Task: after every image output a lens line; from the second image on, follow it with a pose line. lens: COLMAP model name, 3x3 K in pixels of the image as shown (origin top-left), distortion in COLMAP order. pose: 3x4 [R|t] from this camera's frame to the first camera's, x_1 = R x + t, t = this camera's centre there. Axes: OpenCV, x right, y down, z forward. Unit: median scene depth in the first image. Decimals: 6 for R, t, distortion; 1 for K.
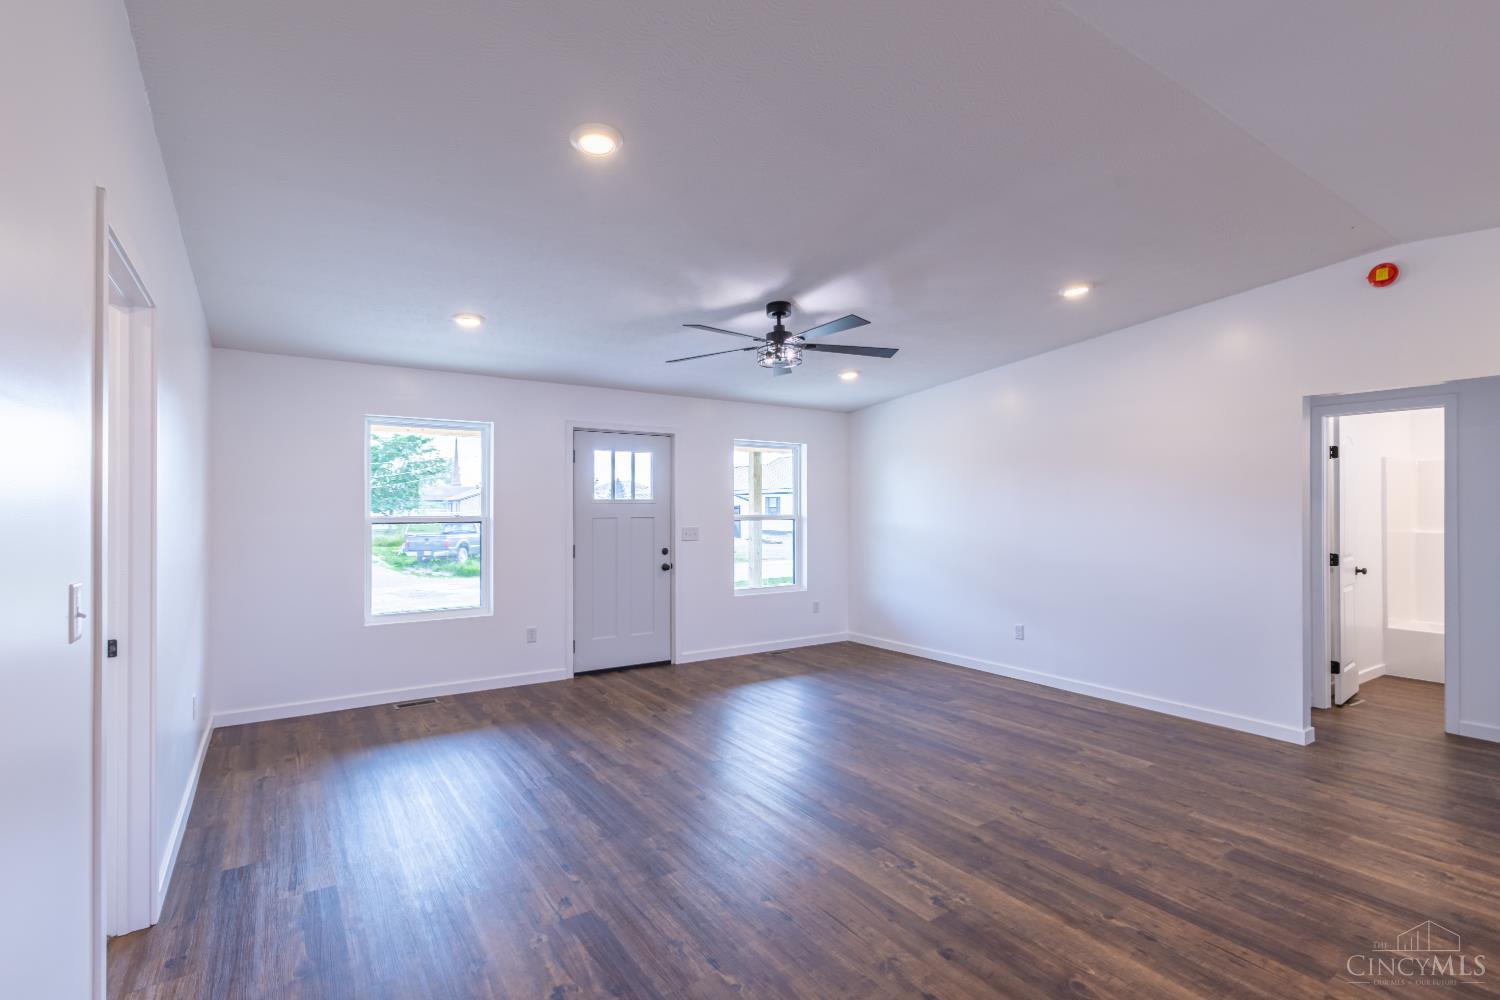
lens RADIAL K [[703.9, 0, 722.6], [0, 703.9, 503.6], [0, 0, 1]] dist [0.000758, 0.000368]
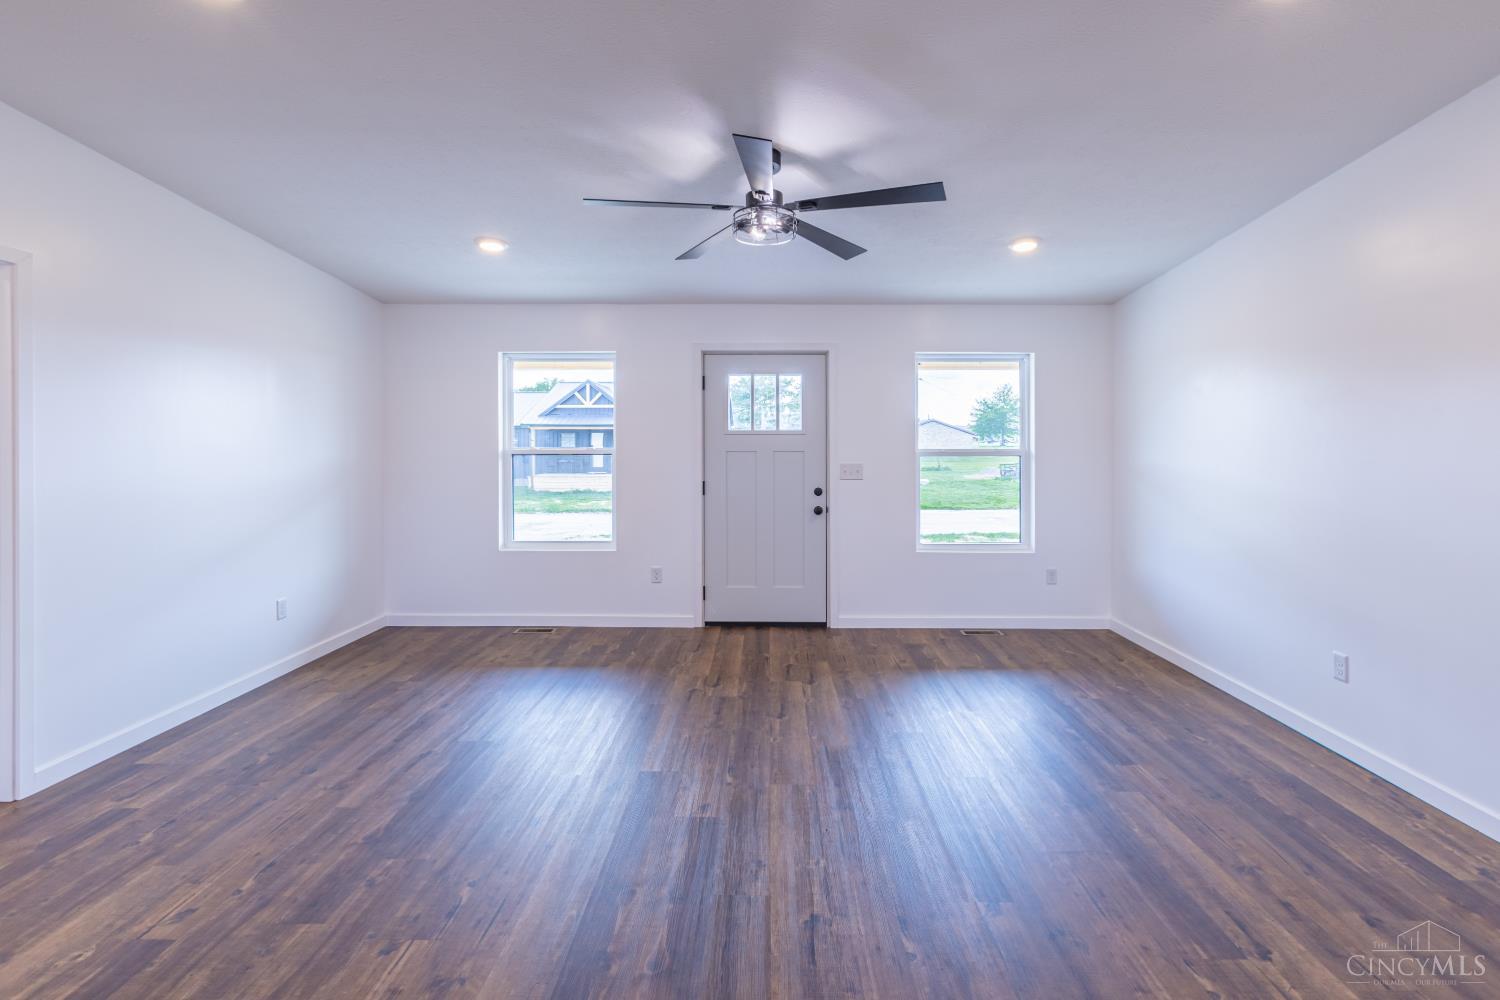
lens RADIAL K [[684.9, 0, 754.8], [0, 684.9, 444.3], [0, 0, 1]] dist [-0.001376, -0.000192]
pose [[0.830321, 0.002201, -0.557281, 0.340027], [0.003848, 0.999946, 0.009683, 0.003458], [0.557272, -0.010184, 0.830267, 0.310399]]
